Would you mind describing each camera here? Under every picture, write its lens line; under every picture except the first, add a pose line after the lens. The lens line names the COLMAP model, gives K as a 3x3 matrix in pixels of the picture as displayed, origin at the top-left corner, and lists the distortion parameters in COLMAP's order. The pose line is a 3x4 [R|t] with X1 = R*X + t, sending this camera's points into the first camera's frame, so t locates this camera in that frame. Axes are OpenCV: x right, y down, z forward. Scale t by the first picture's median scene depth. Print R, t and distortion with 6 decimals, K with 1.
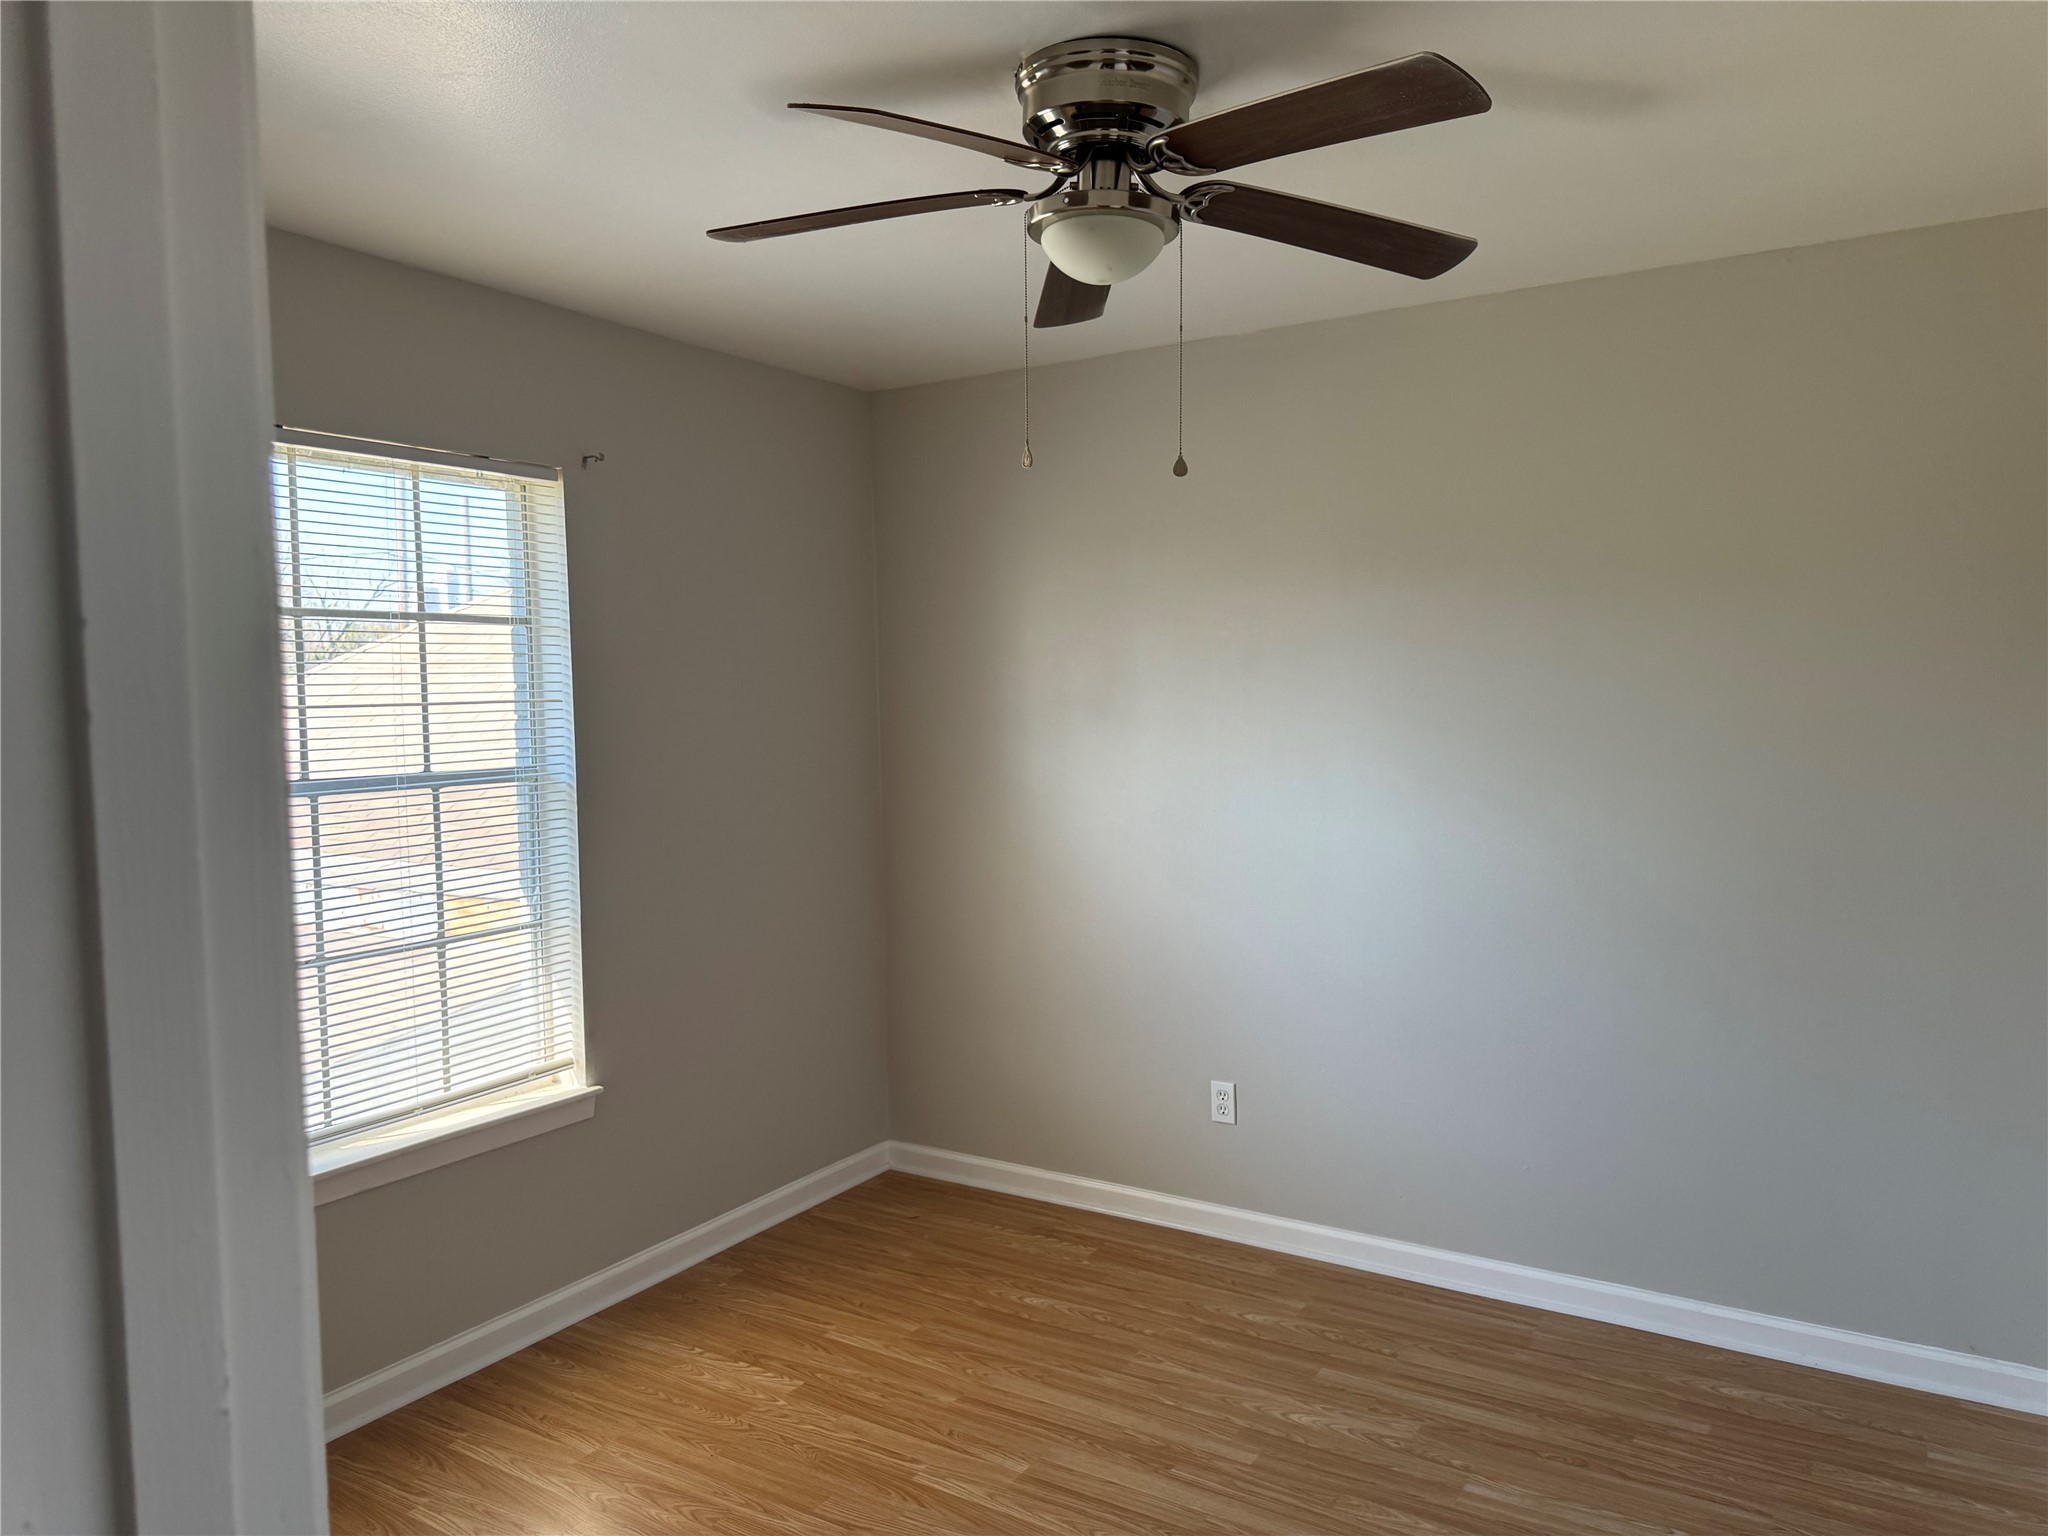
lens RADIAL K [[1461.2, 0, 1024.0], [0, 1461.2, 768.0], [0, 0, 1]] dist [-0.006765, -0.004417]
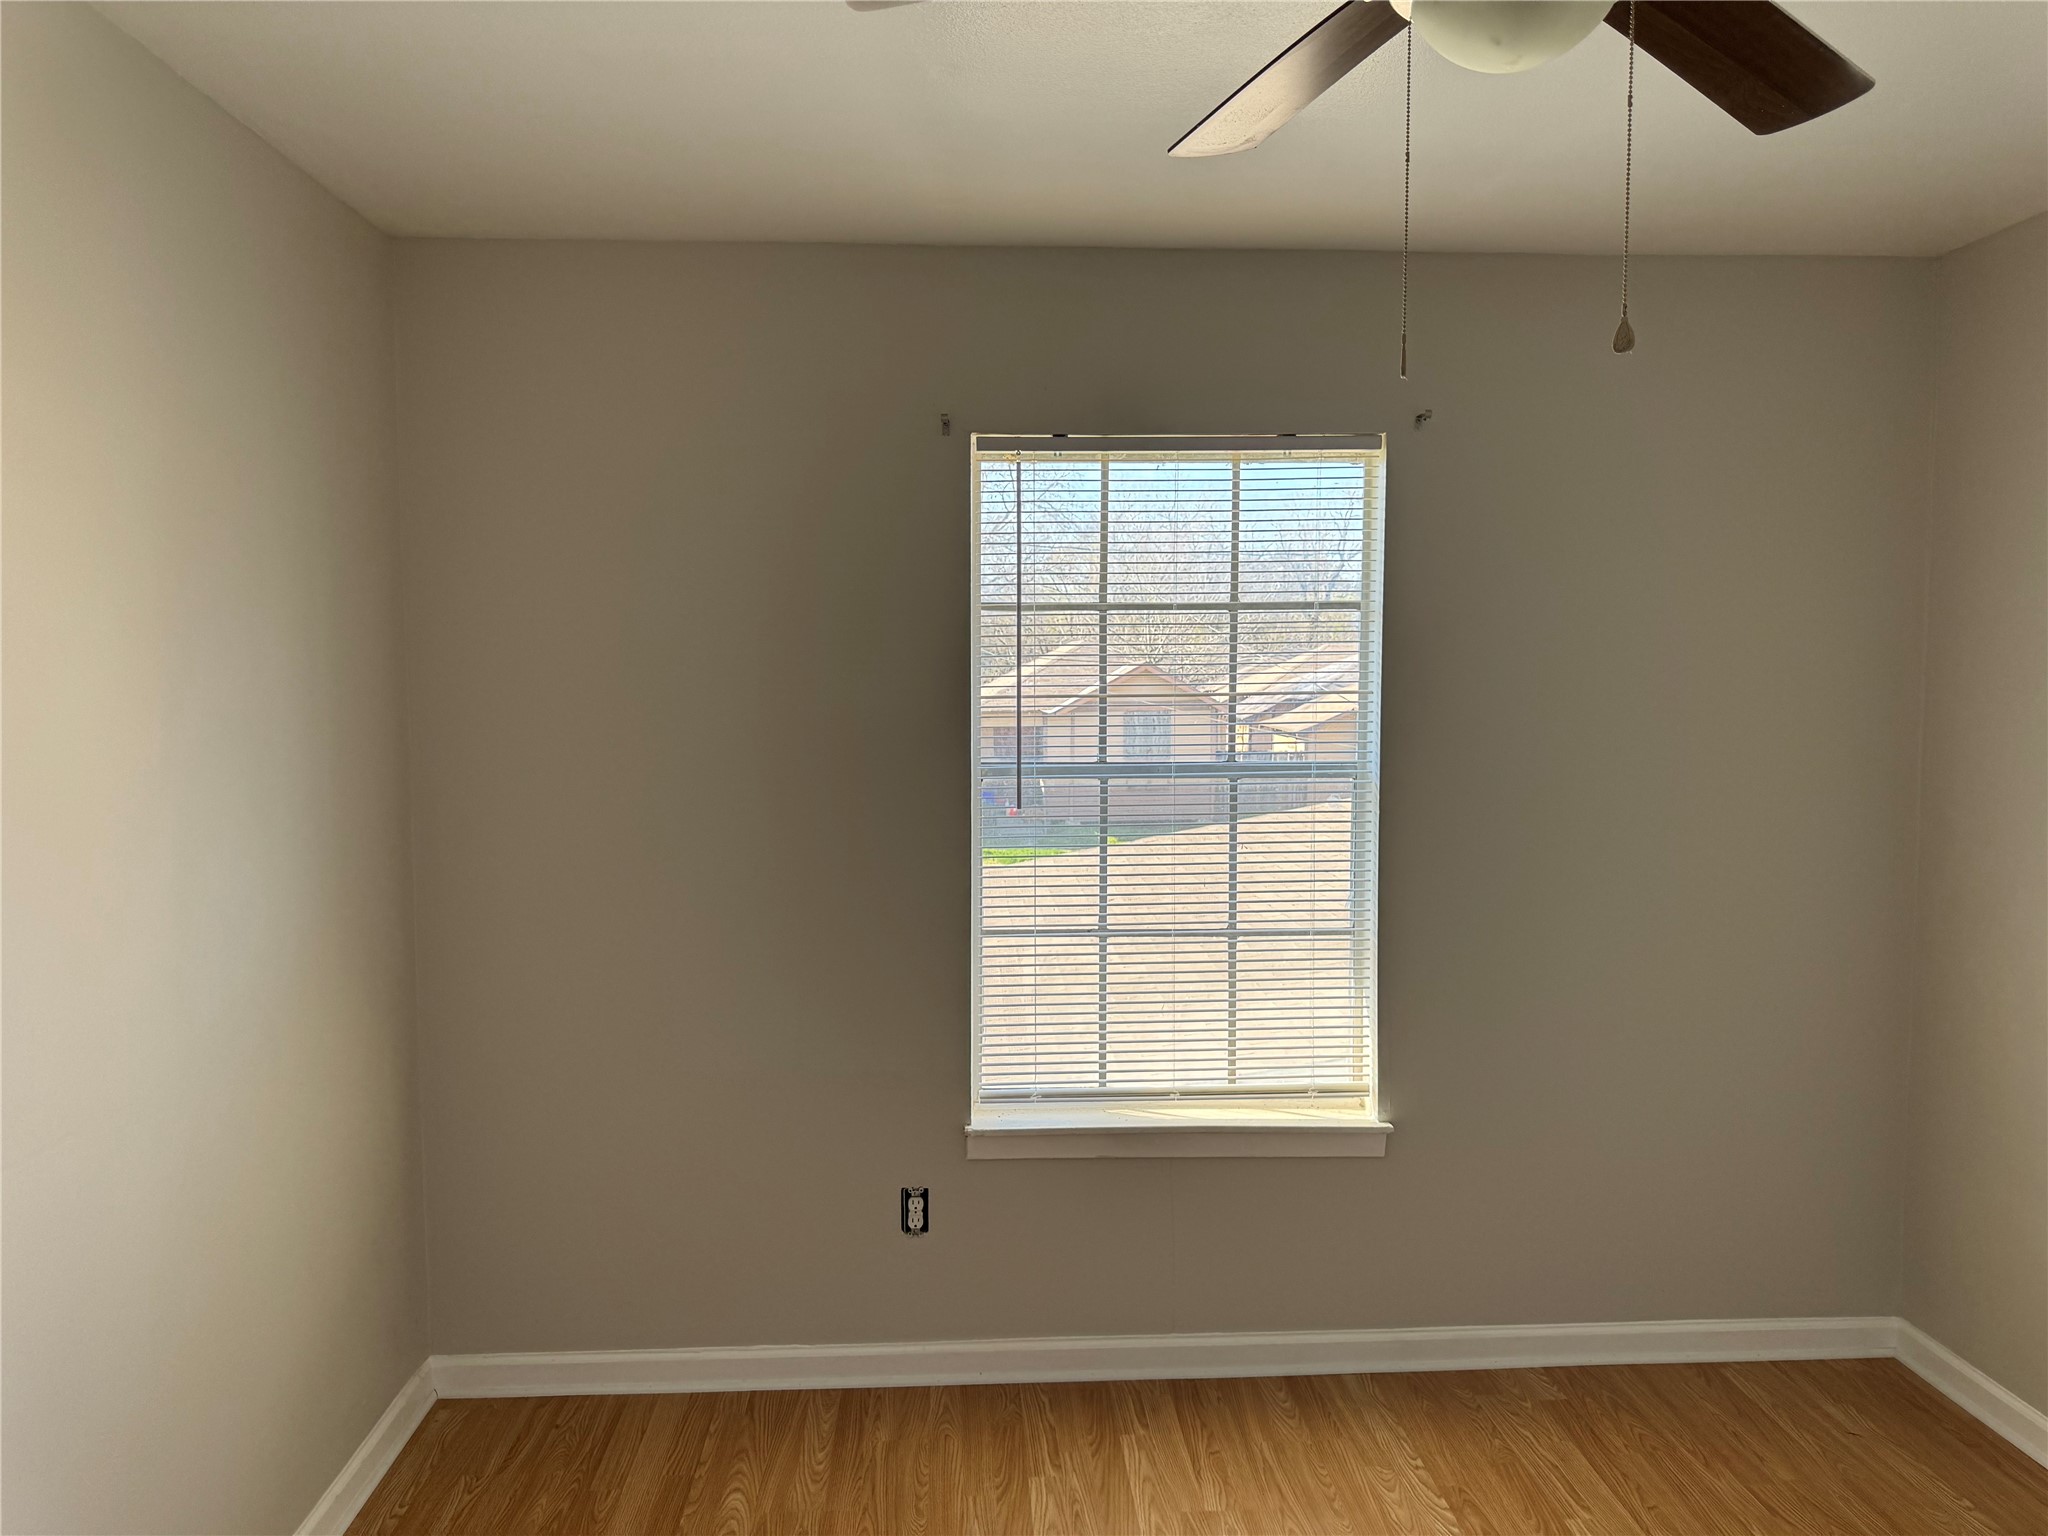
lens RADIAL K [[1409.3, 0, 1024.0], [0, 1409.3, 768.0], [0, 0, 1]] dist [0.087974, -0.086441]
pose [[0.575800, 0.061169, -0.815299, 0.298157], [-0.054531, 0.997850, 0.036353, -0.020392], [0.815770, 0.023527, 0.577898, 0.322894]]
